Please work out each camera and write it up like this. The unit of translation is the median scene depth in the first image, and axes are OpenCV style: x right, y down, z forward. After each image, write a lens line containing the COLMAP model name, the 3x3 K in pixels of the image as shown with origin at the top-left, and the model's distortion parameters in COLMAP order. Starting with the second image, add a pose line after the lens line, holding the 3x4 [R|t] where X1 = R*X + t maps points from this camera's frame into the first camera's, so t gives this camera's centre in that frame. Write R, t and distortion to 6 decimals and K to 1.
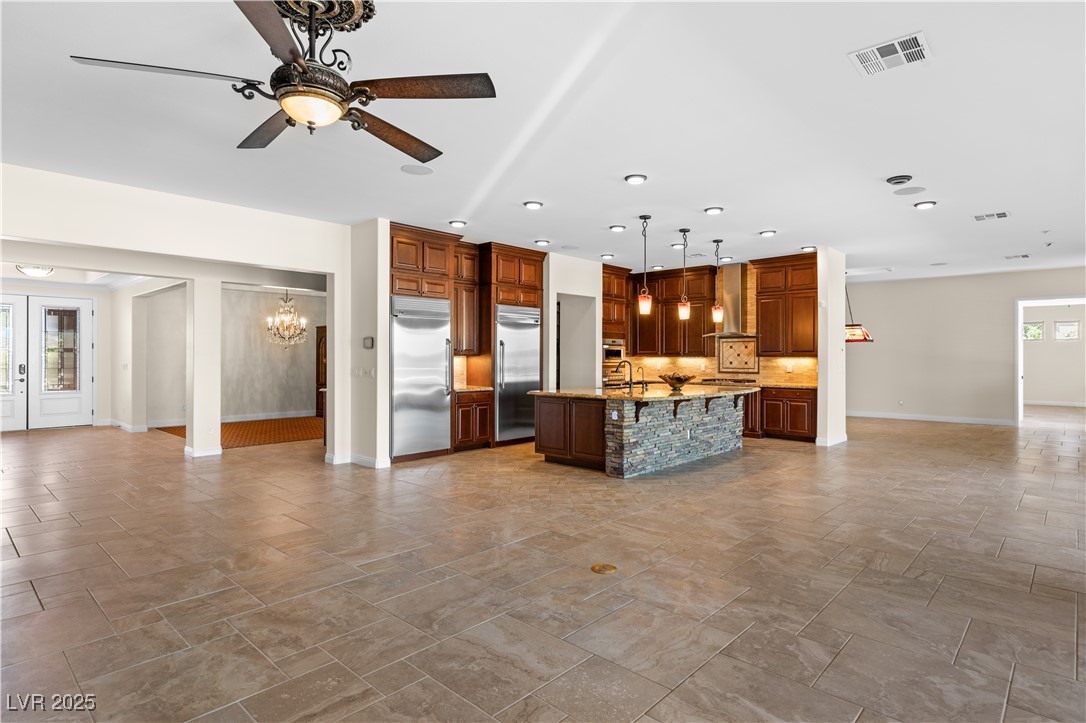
lens RADIAL K [[563.2, 0, 569.2], [0, 563.2, 355.0], [0, 0, 1]] dist [-0.004104, -0.000463]
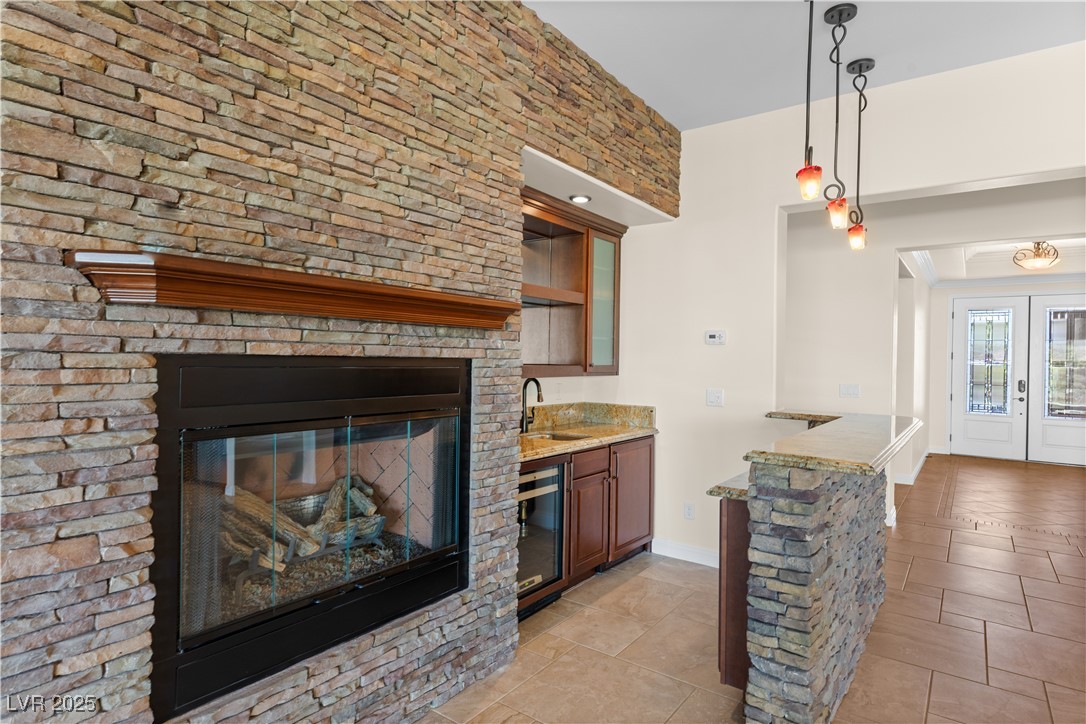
lens RADIAL K [[585.6, 0, 552.9], [0, 585.6, 359.3], [0, 0, 1]] dist [0.004797, 0.001844]
pose [[0.098969, 0.001824, -0.995089, -0.243504], [-0.014983, 0.999888, 0.000343, -0.005353], [0.994978, 0.014875, 0.098986, 0.301902]]
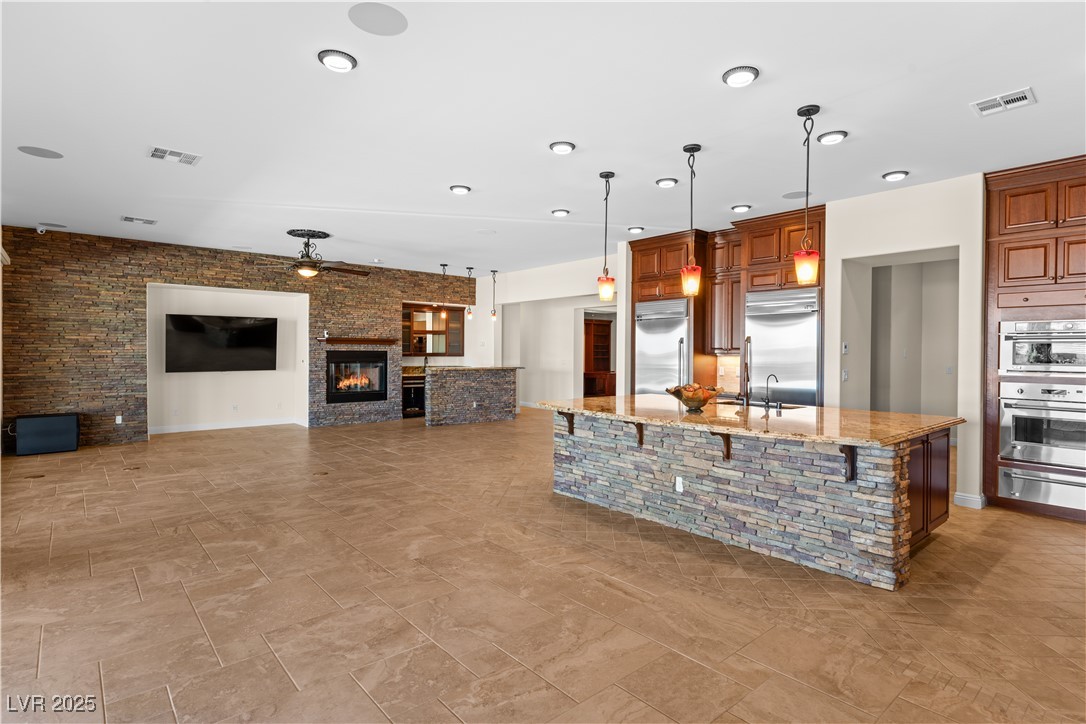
lens RADIAL K [[563.2, 0, 557.3], [0, 563.2, 353.3], [0, 0, 1]] dist [-0.004104, -0.000463]
pose [[-0.116000, -0.000564, -0.993249, 0.770721], [-0.003565, 0.999994, -0.000152, -0.000324], [0.993243, 0.003524, -0.116001, 0.866541]]
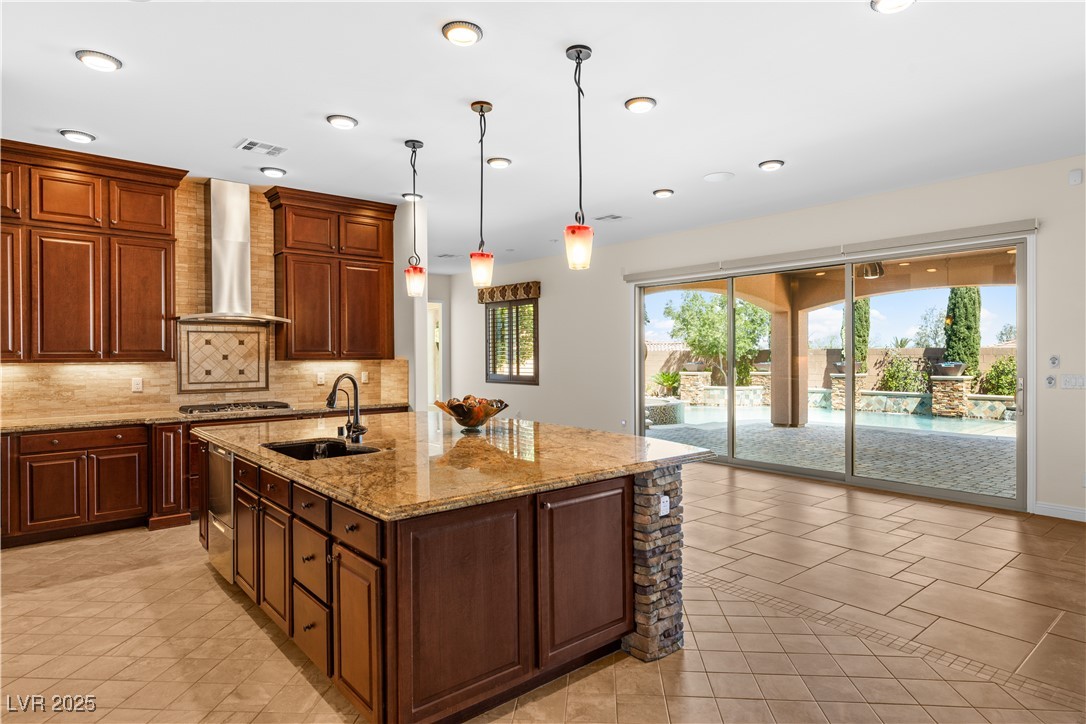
lens RADIAL K [[611.3, 0, 551.9], [0, 611.3, 356.8], [0, 0, 1]] dist [0.007433, 0.001264]
pose [[0.135853, -0.005385, 0.990714, -0.299647], [0.001234, 0.999985, 0.005266, -0.003886], [-0.990728, 0.000507, 0.135858, 0.809382]]
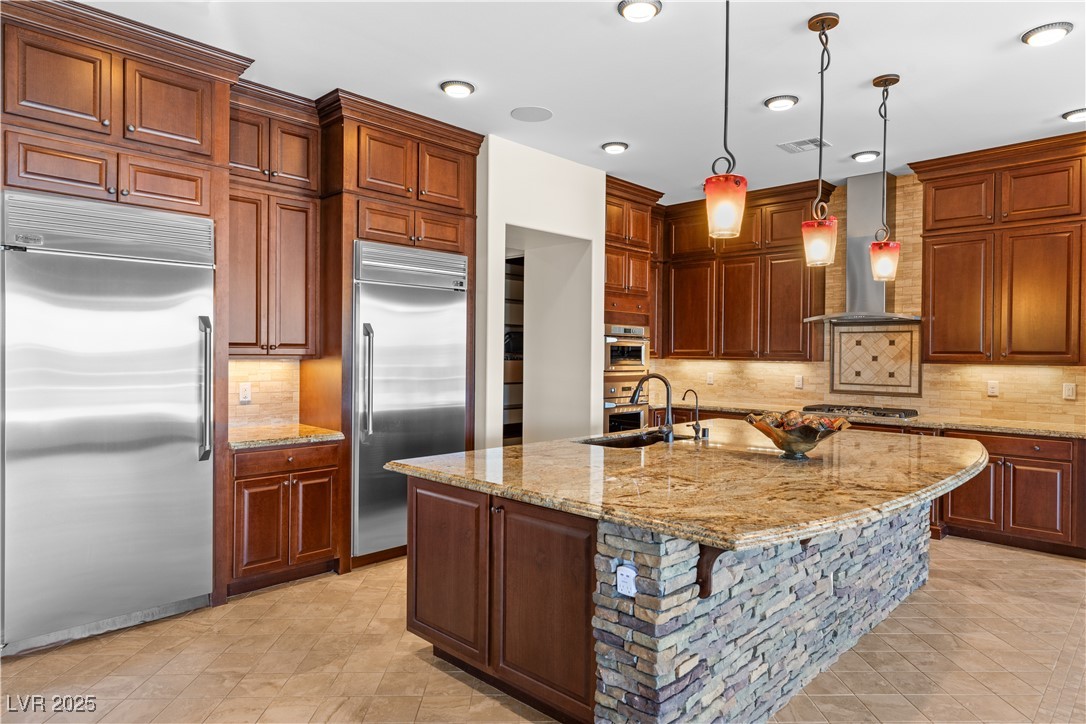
lens RADIAL K [[650.9, 0, 557.1], [0, 650.9, 356.3], [0, 0, 1]] dist [0.010559, -0.001408]
pose [[0.999528, 0.007506, -0.029803, 0.043589], [-0.007243, 0.999934, 0.008914, -0.006660], [0.029868, -0.008694, 0.999516, 0.532592]]
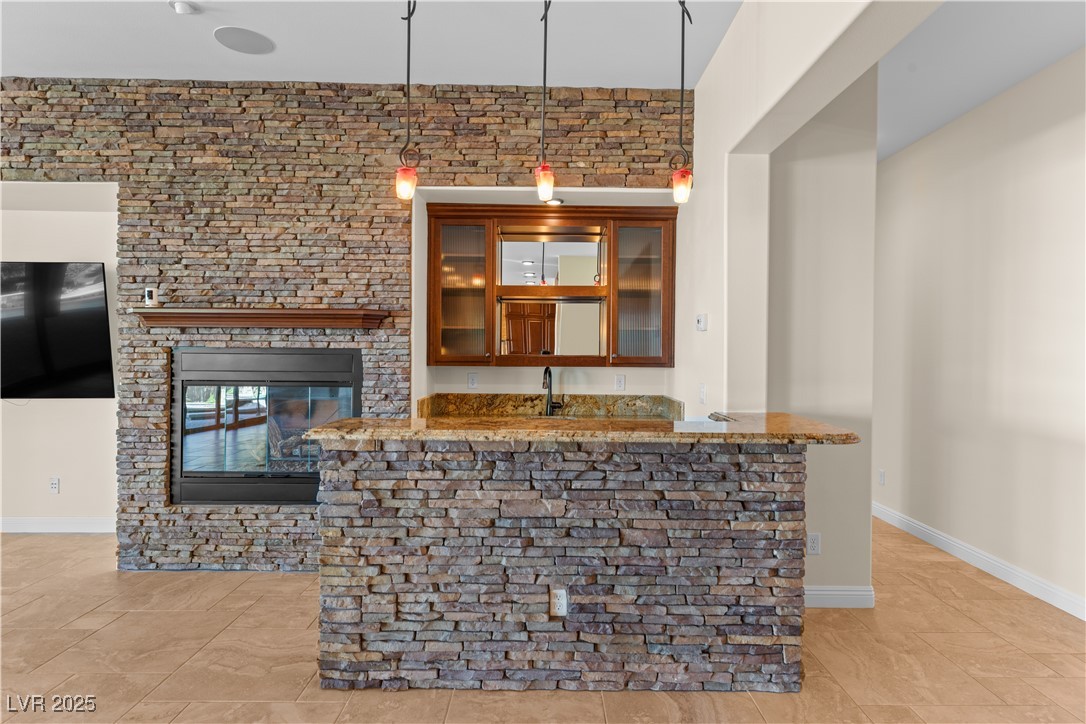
lens RADIAL K [[585.6, 0, 546.0], [0, 585.6, 357.7], [0, 0, 1]] dist [0.004797, 0.001844]
pose [[-0.743483, 0.000206, -0.668755, -0.358485], [-0.007176, 0.999940, 0.008286, -0.002917], [0.668717, 0.010960, -0.743437, 0.725472]]
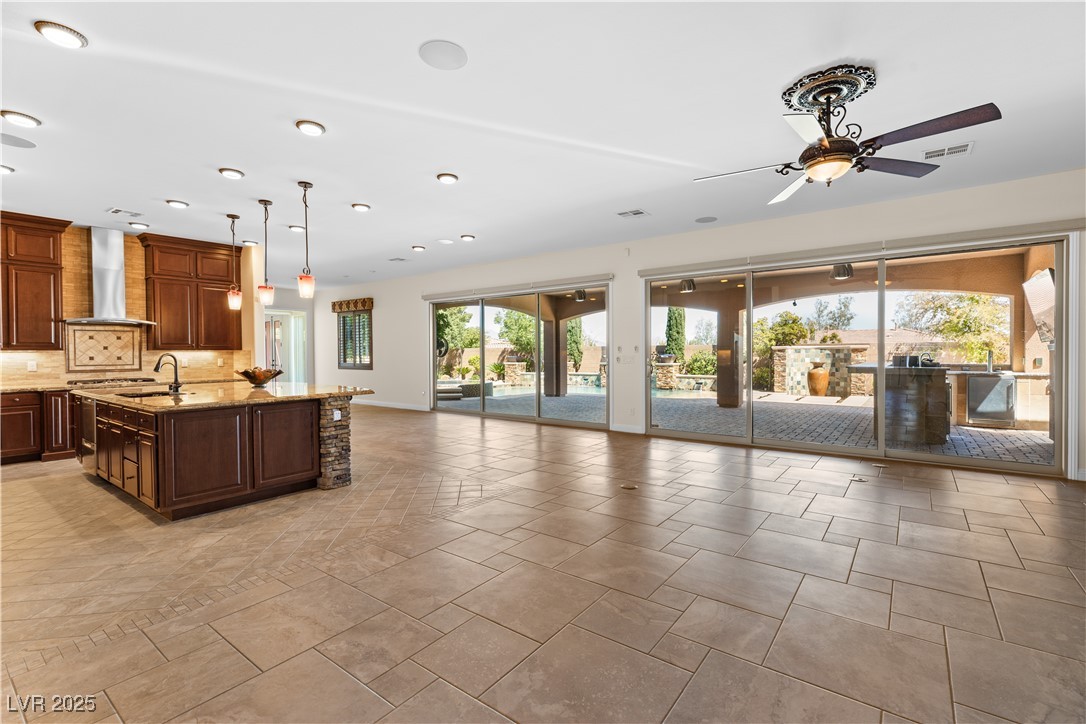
lens RADIAL K [[479.3, 0, 546.0], [0, 479.3, 357.1], [0, 0, 1]] dist [0.006991, -0.000686]
pose [[-0.073849, -0.011355, 0.997205, -0.529288], [0.003935, 0.999924, 0.011677, 0.009516], [-0.997262, 0.004787, -0.073799, 0.584836]]
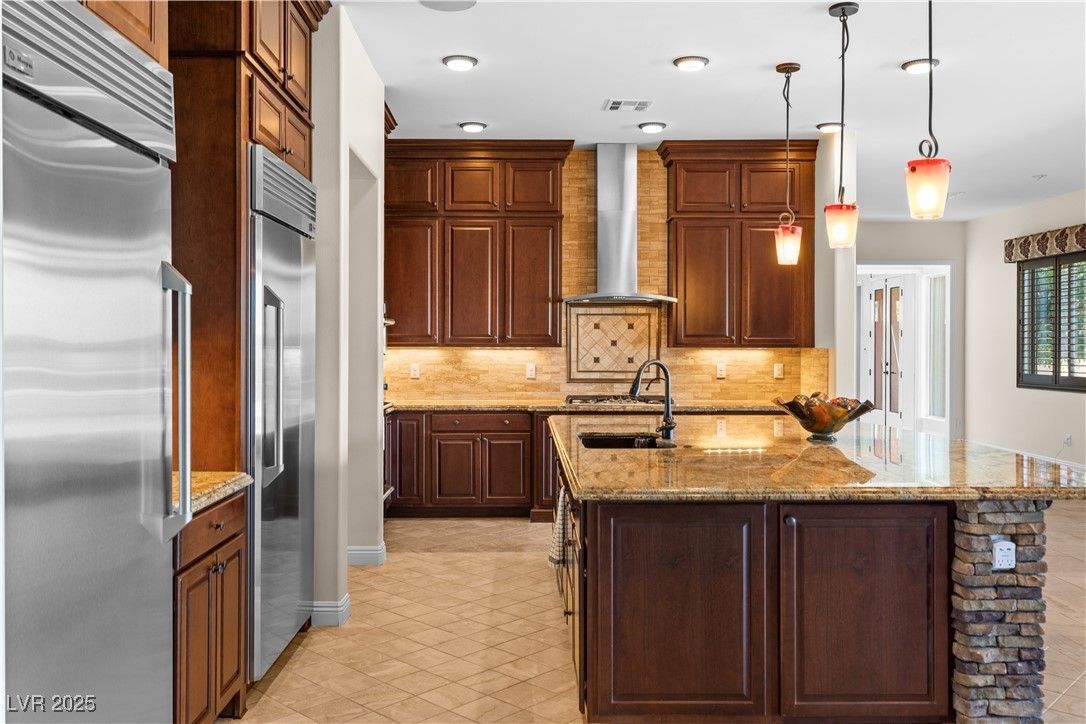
lens RADIAL K [[888.6, 0, 527.6], [0, 888.6, 353.3], [0, 0, 1]] dist [0.001251, 0.001814]
pose [[0.744631, -0.005953, 0.667450, -0.320965], [-0.003106, 0.999918, 0.012384, -0.000528], [-0.667469, -0.011295, 0.744552, 0.654064]]
